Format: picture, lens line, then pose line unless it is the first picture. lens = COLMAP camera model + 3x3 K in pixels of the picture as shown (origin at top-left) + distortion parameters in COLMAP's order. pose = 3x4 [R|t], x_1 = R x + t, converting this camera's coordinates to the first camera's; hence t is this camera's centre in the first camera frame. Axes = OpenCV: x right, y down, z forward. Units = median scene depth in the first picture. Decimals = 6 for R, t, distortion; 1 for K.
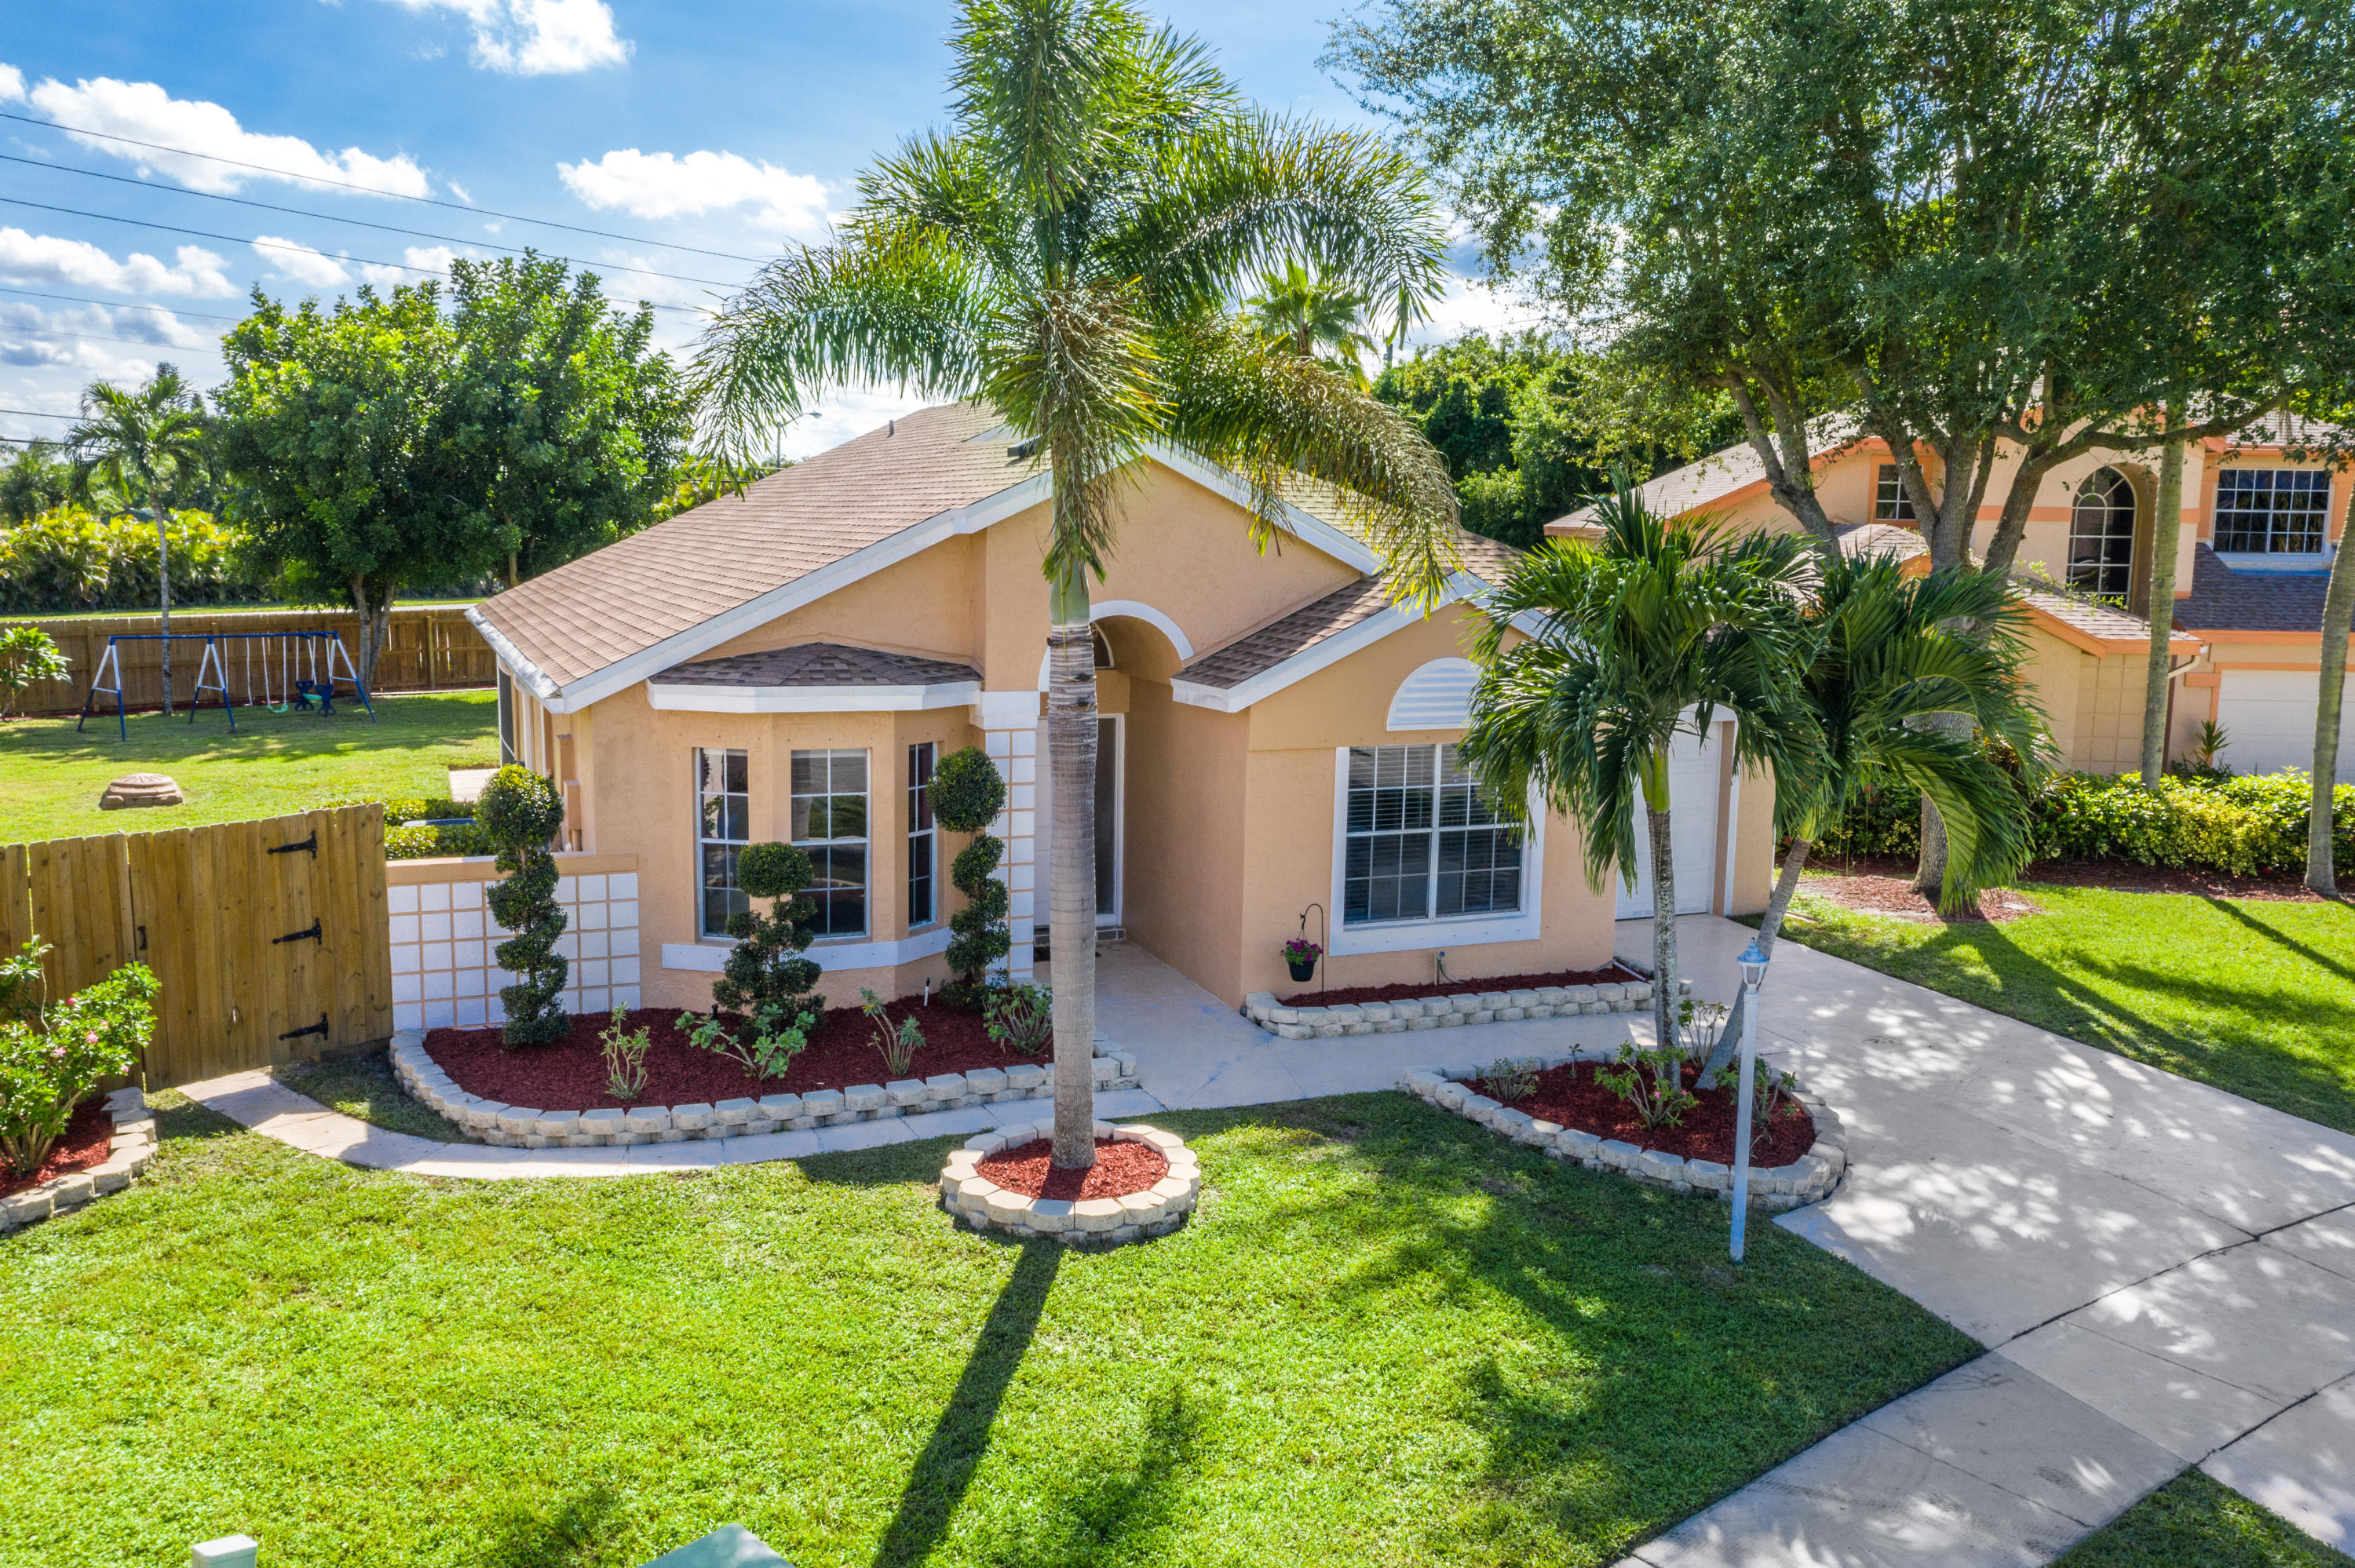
lens RADIAL K [[1801.1, 0, 1174.3], [0, 1801.1, 872.0], [0, 0, 1]] dist [-0.004418, 0.004448]
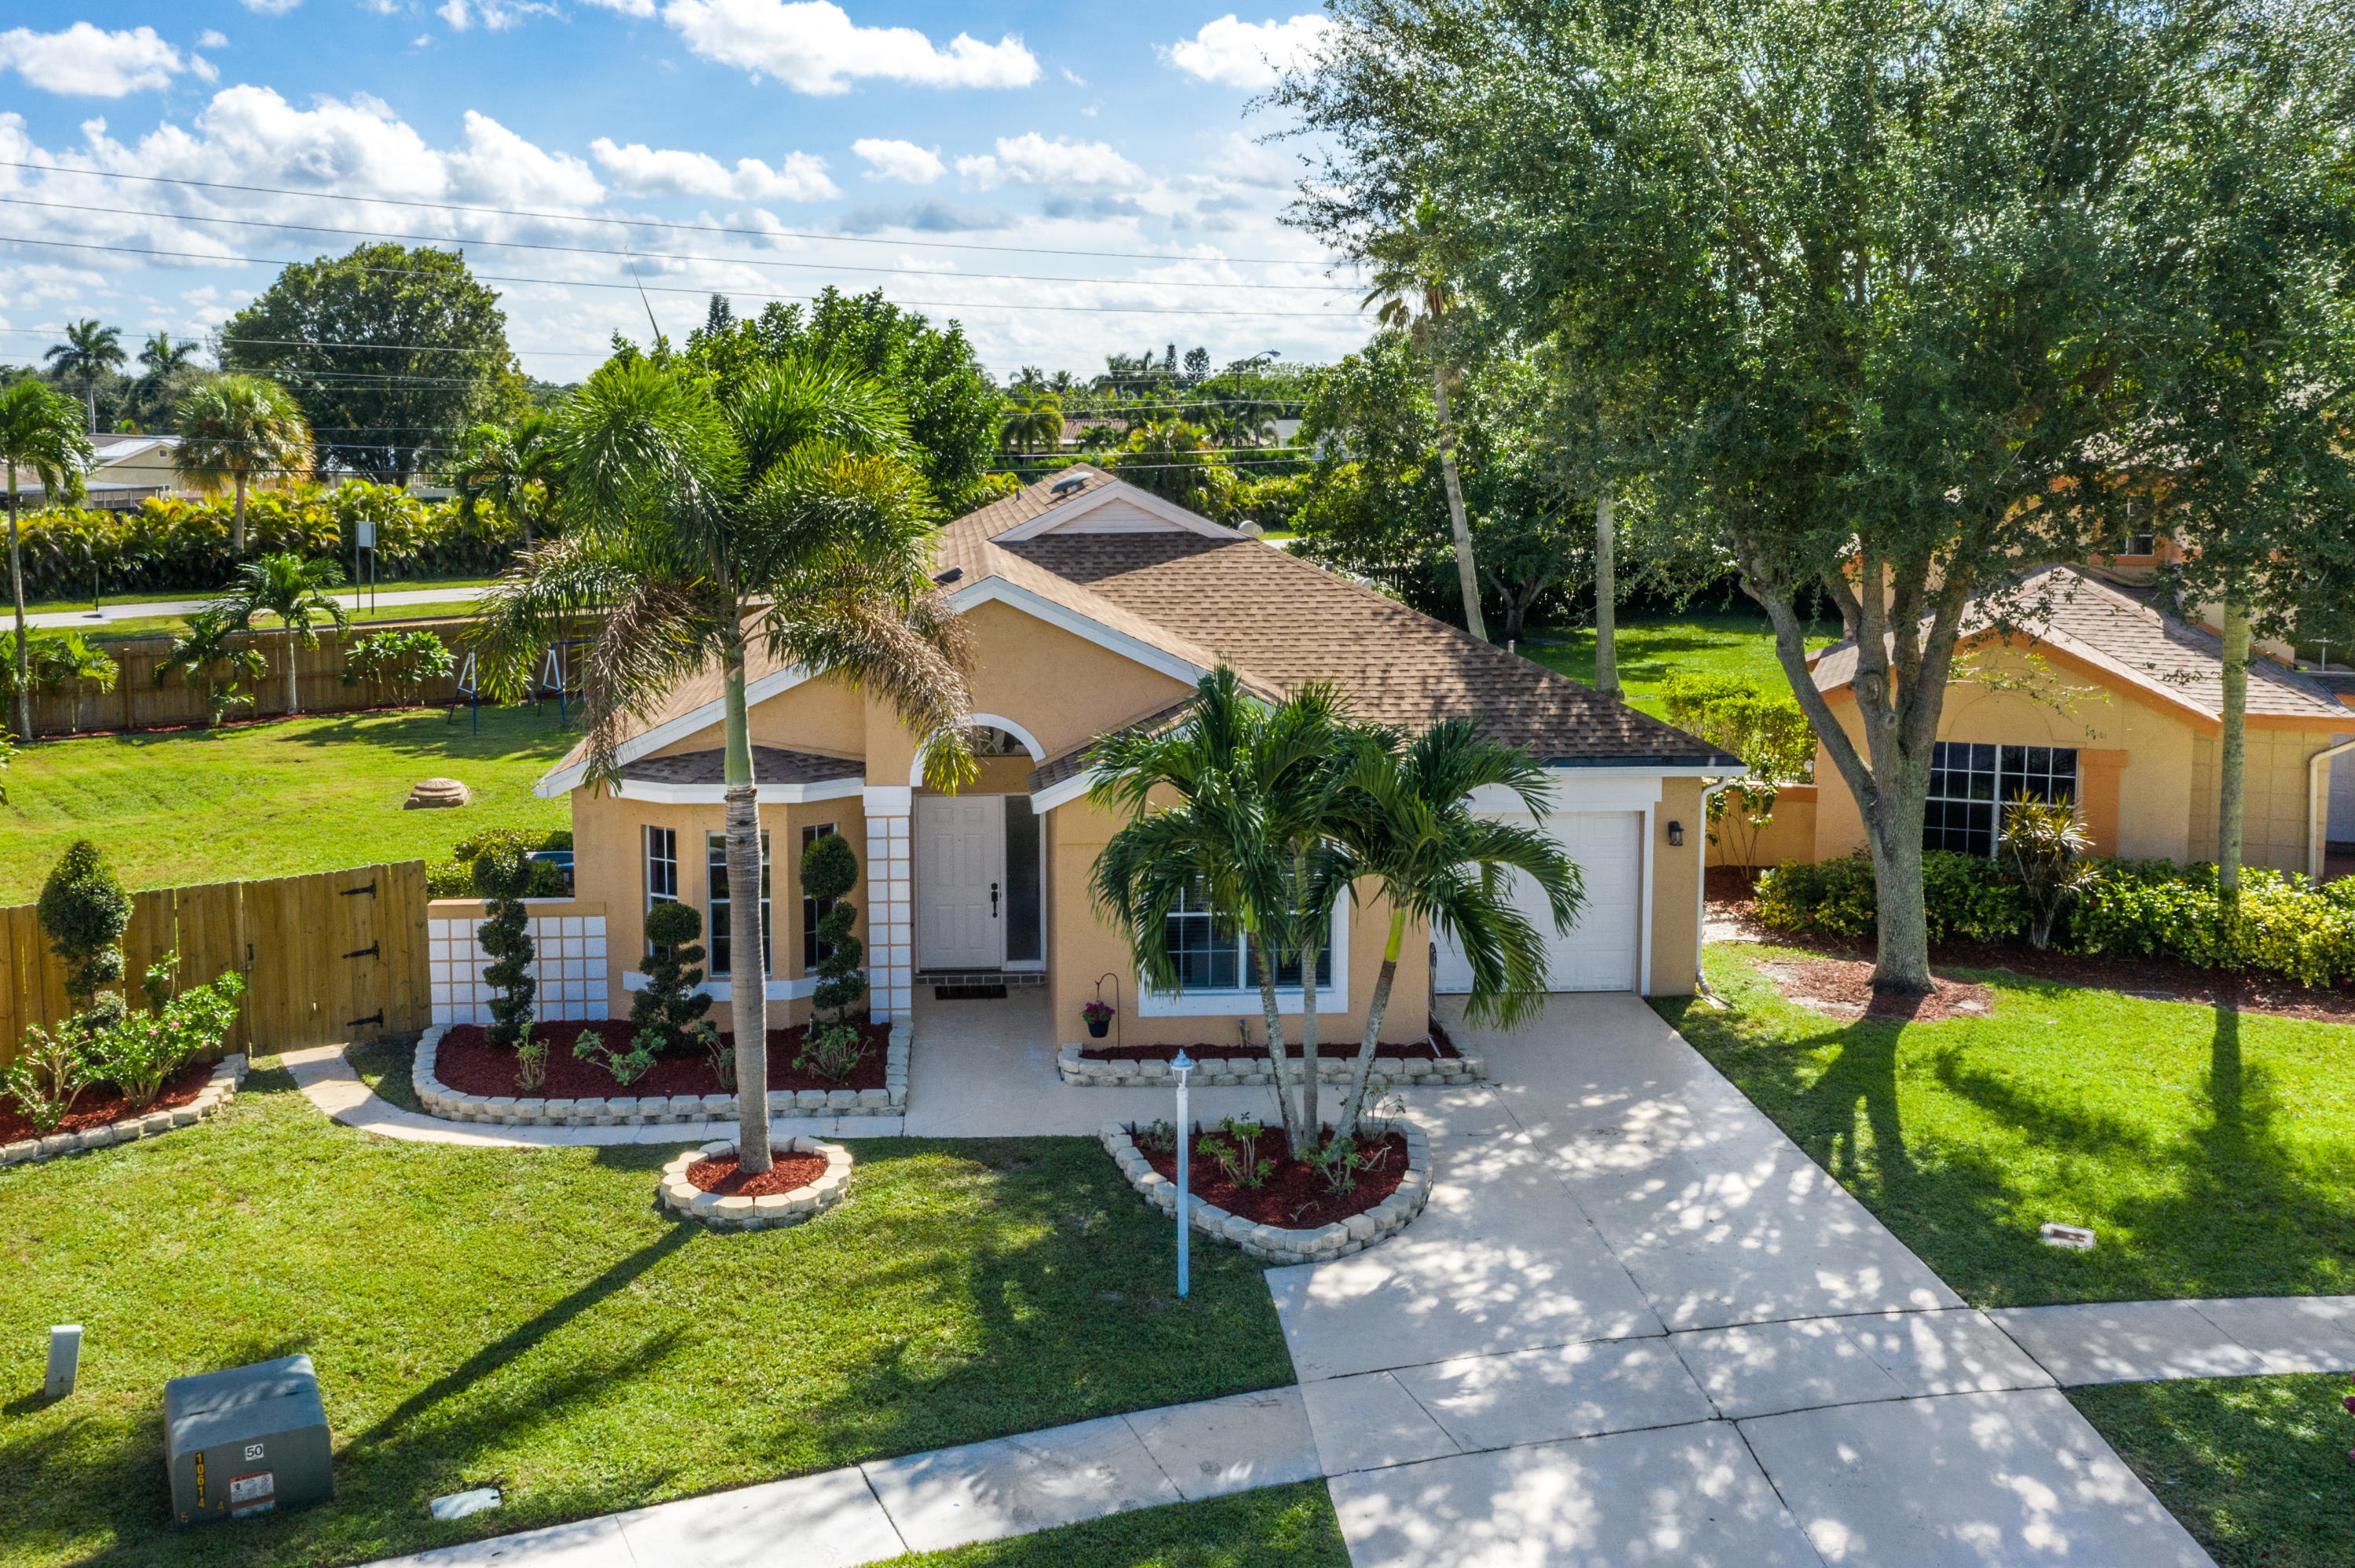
lens RADIAL K [[2043.8, 0, 1080.0], [0, 2043.8, 780.4], [0, 0, 1]] dist [-0.000716, 0.005189]
pose [[0.943259, 0.037252, -0.329962, 0.565695], [-0.043897, 0.998955, -0.012708, -0.103740], [0.329144, 0.026472, 0.943909, -0.327178]]
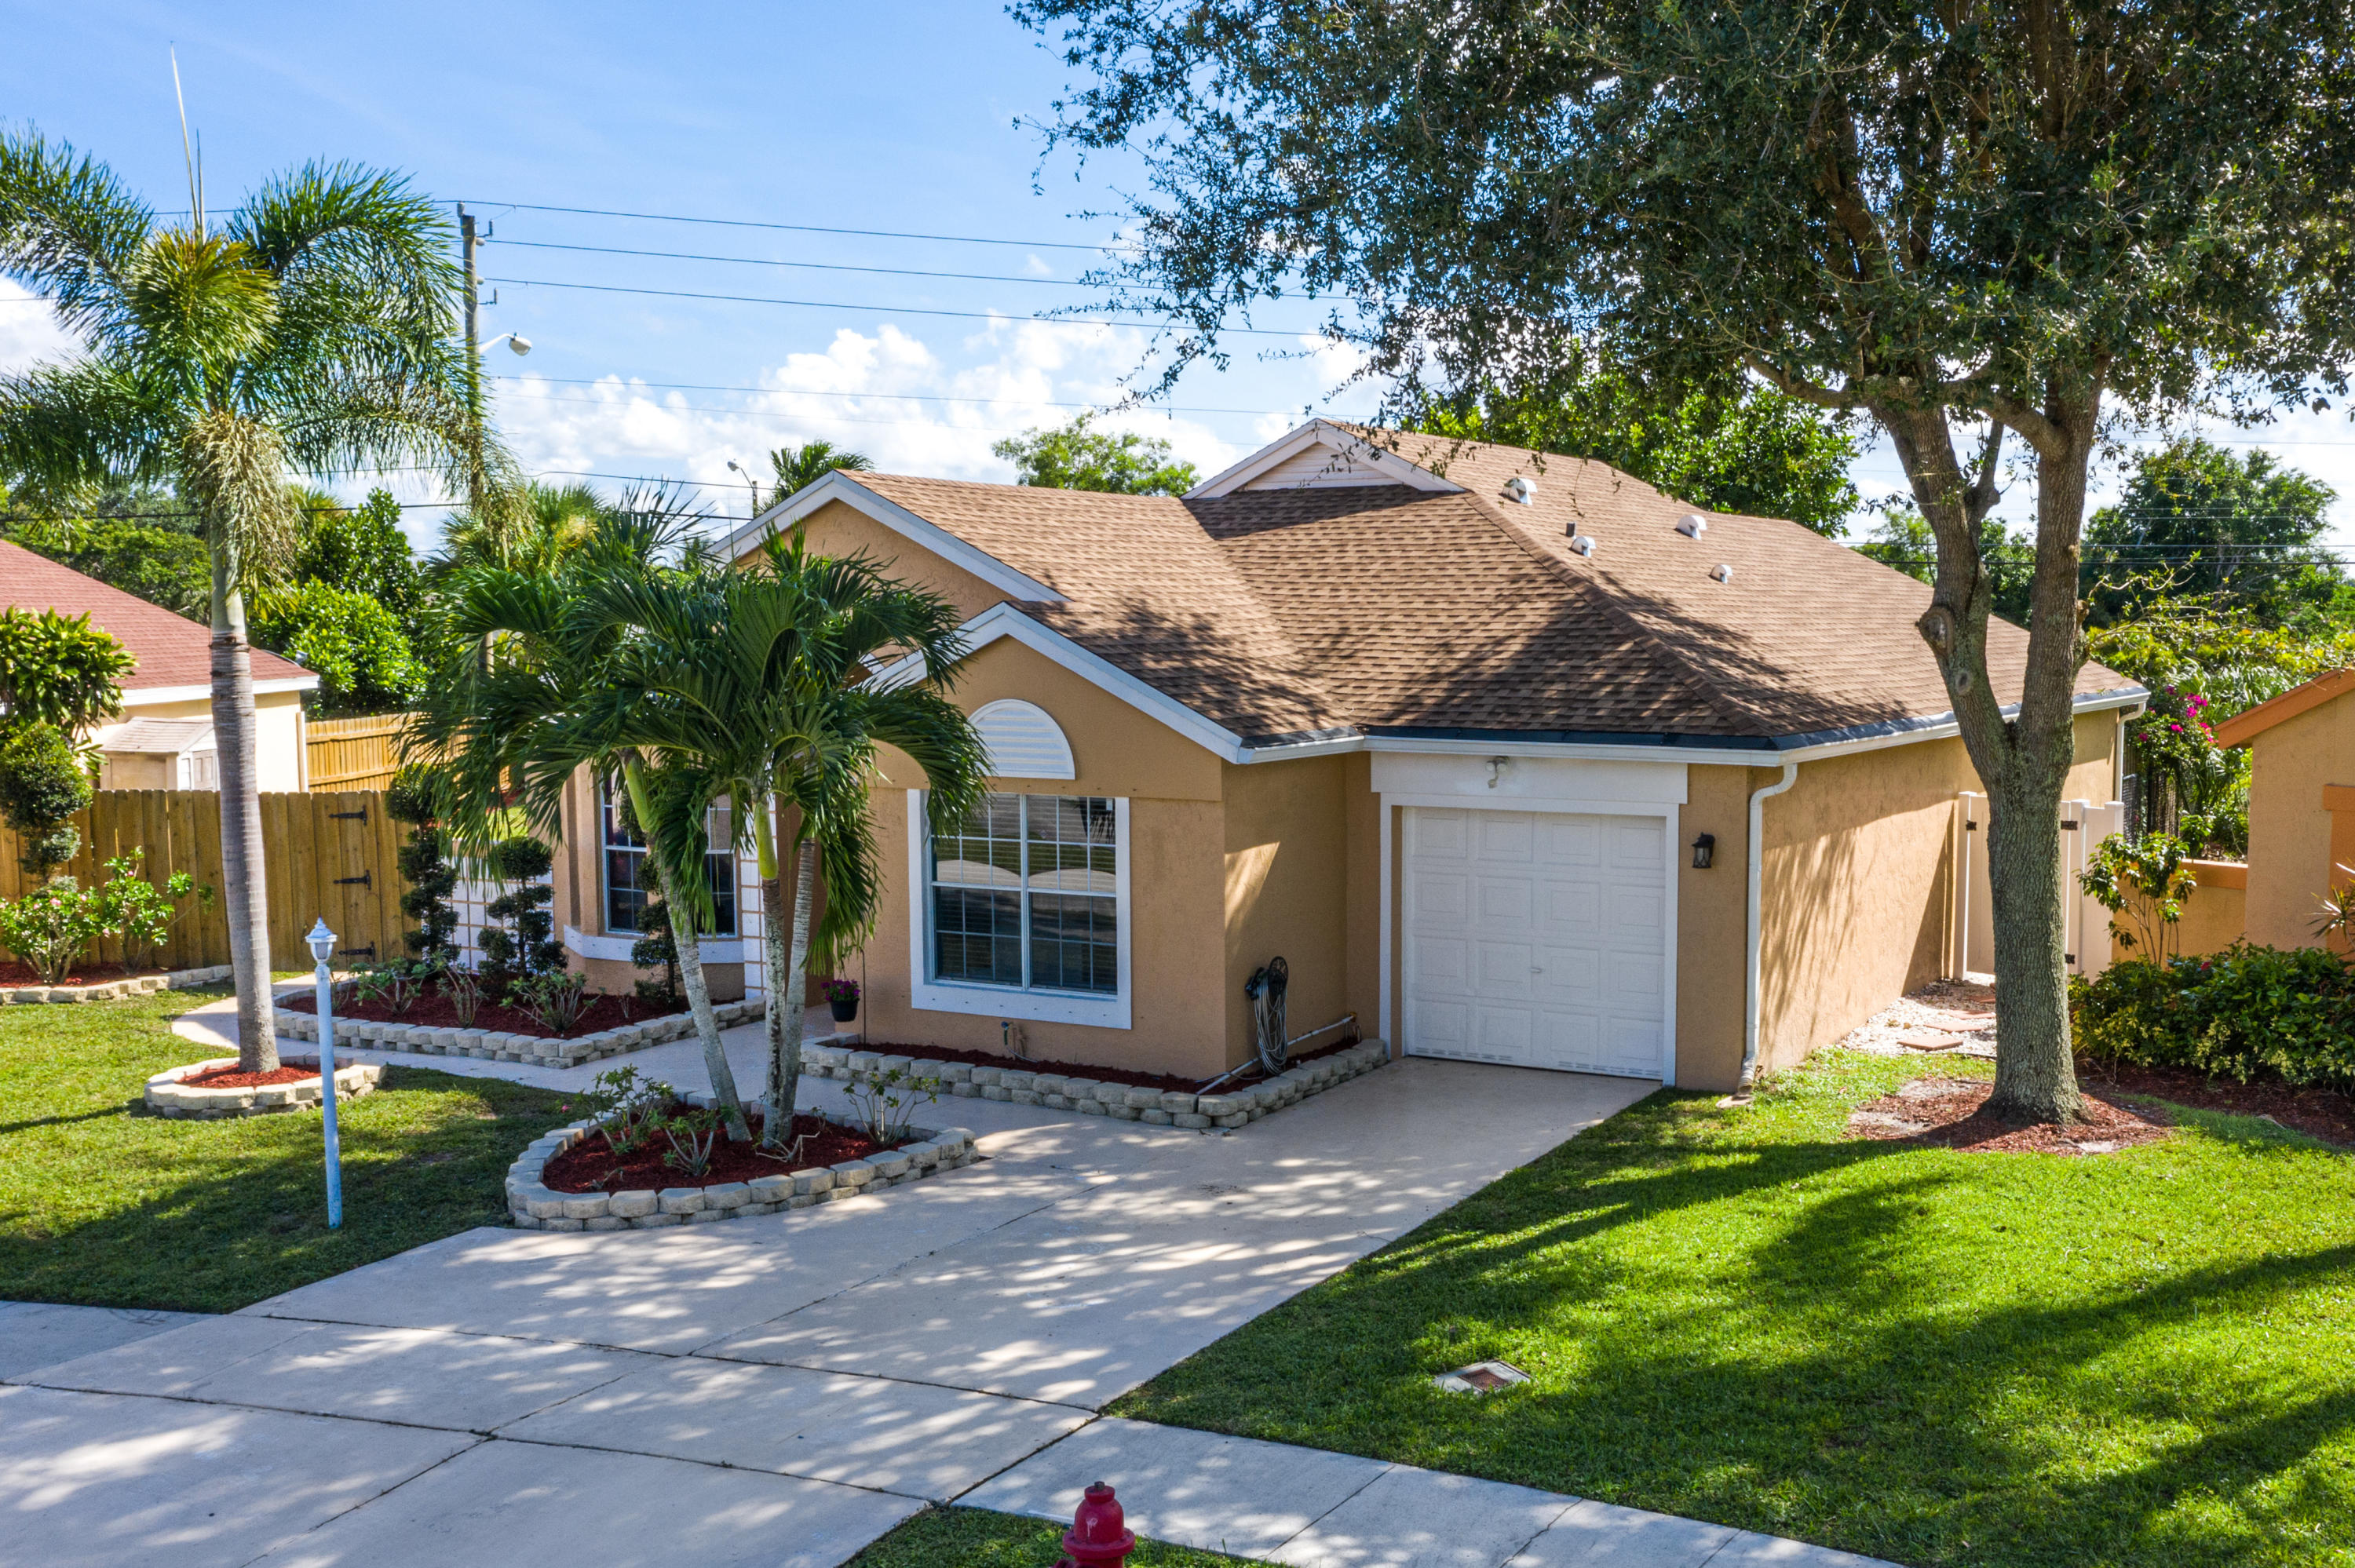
lens RADIAL K [[2254.1, 0, 1337.6], [0, 2254.1, 783.8], [0, 0, 1]] dist [0.005997, 0.011979]
pose [[0.633705, 0.031893, -0.772917, 1.355975], [-0.131292, 0.989088, -0.066832, -0.025715], [0.762352, 0.143830, 0.630978, 0.451876]]
